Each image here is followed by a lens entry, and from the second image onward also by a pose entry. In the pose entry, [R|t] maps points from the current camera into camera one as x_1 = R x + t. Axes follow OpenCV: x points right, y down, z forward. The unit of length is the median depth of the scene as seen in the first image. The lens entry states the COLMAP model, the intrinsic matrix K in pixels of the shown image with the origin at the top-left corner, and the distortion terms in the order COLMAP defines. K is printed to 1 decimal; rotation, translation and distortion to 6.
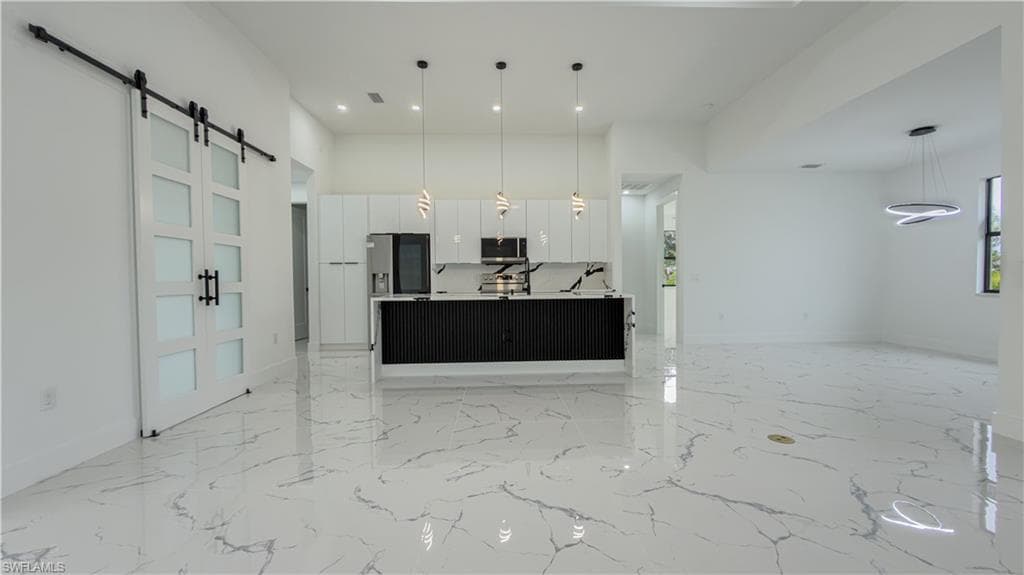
lens RADIAL K [[406.1, 0, 514.8], [0, 406.1, 287.2], [0, 0, 1]] dist [-0.002155, 0.001531]
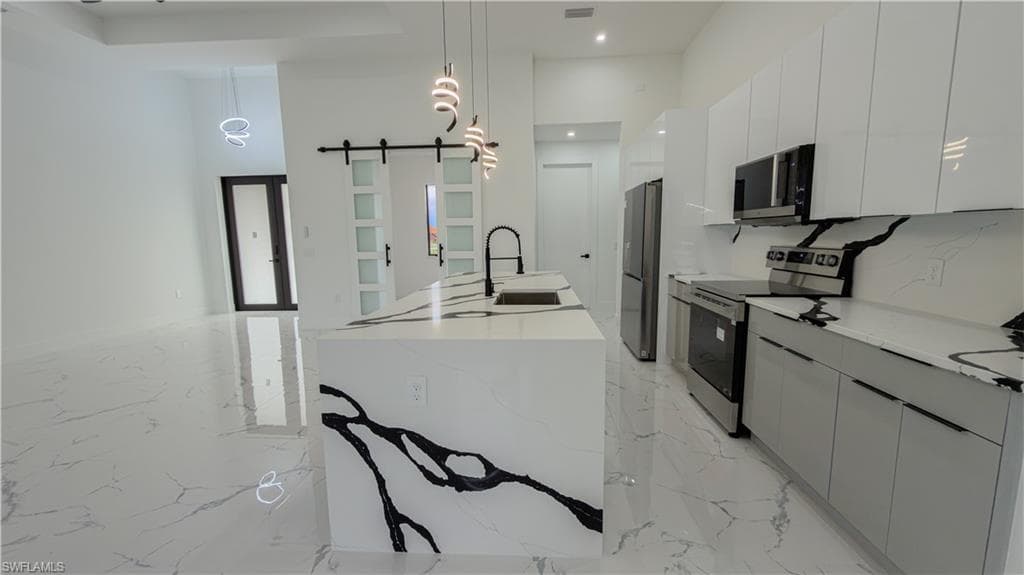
lens RADIAL K [[406.1, 0, 512.9], [0, 406.1, 288.1], [0, 0, 1]] dist [-0.002155, 0.001531]
pose [[-0.109289, 0.141283, -0.983918, 0.450656], [-0.000634, 0.989837, 0.142203, -0.057358], [0.994010, 0.016165, -0.108089, 0.875905]]
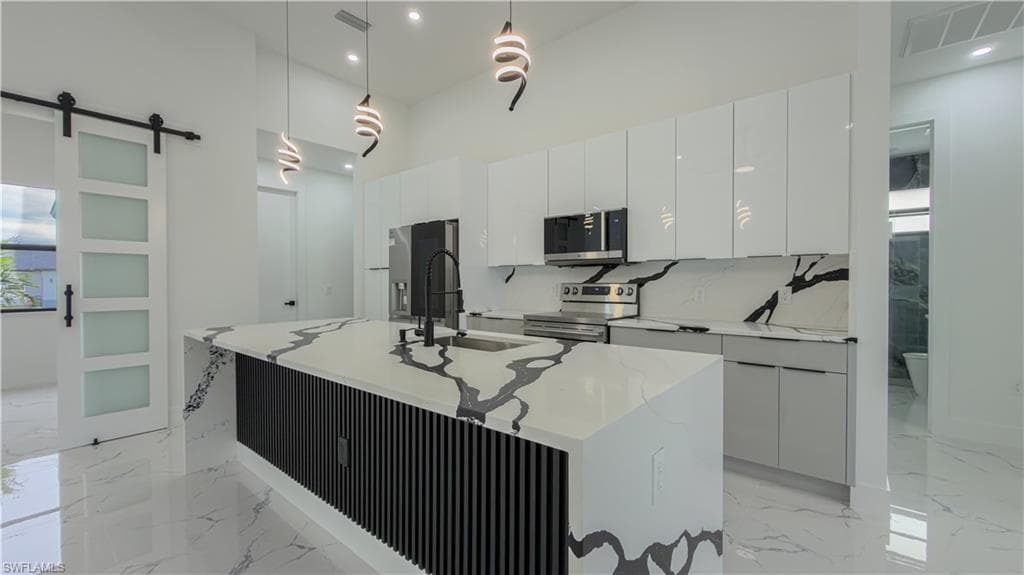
lens RADIAL K [[406.1, 0, 514.4], [0, 406.1, 286.8], [0, 0, 1]] dist [-0.002155, 0.001531]
pose [[0.734345, 0.015361, -0.678602, 0.284452], [-0.015120, 0.999866, 0.006271, -0.034936], [0.678608, 0.005655, 0.734479, 0.625079]]
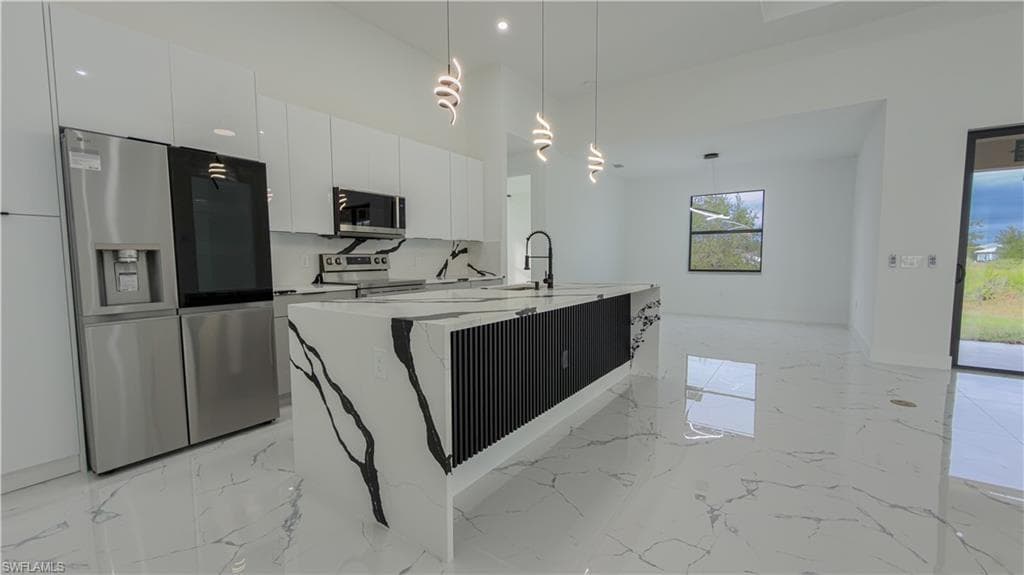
lens RADIAL K [[406.1, 0, 513.5], [0, 406.1, 287.7], [0, 0, 1]] dist [-0.002155, 0.001531]
pose [[0.612684, -0.051475, 0.788650, -0.407832], [0.014623, 0.998444, 0.053808, -0.014854], [-0.790193, -0.021434, 0.612483, 0.525506]]
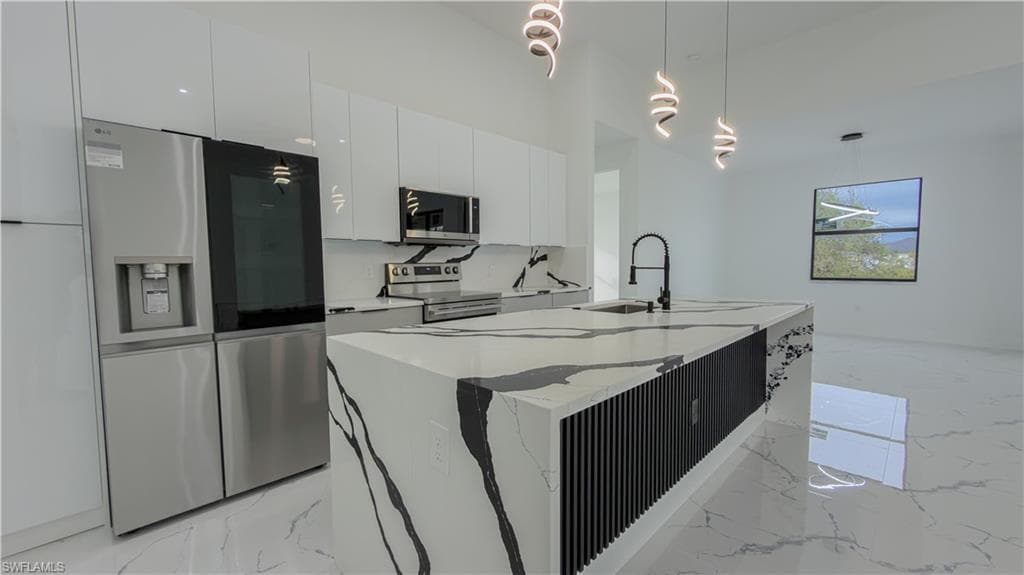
lens RADIAL K [[406.1, 0, 513.2], [0, 406.1, 288.0], [0, 0, 1]] dist [-0.002155, 0.001531]
pose [[0.740363, -0.039167, 0.671065, -0.339092], [0.015123, 0.999019, 0.041624, -0.024463], [-0.672037, -0.020669, 0.740229, 0.616763]]
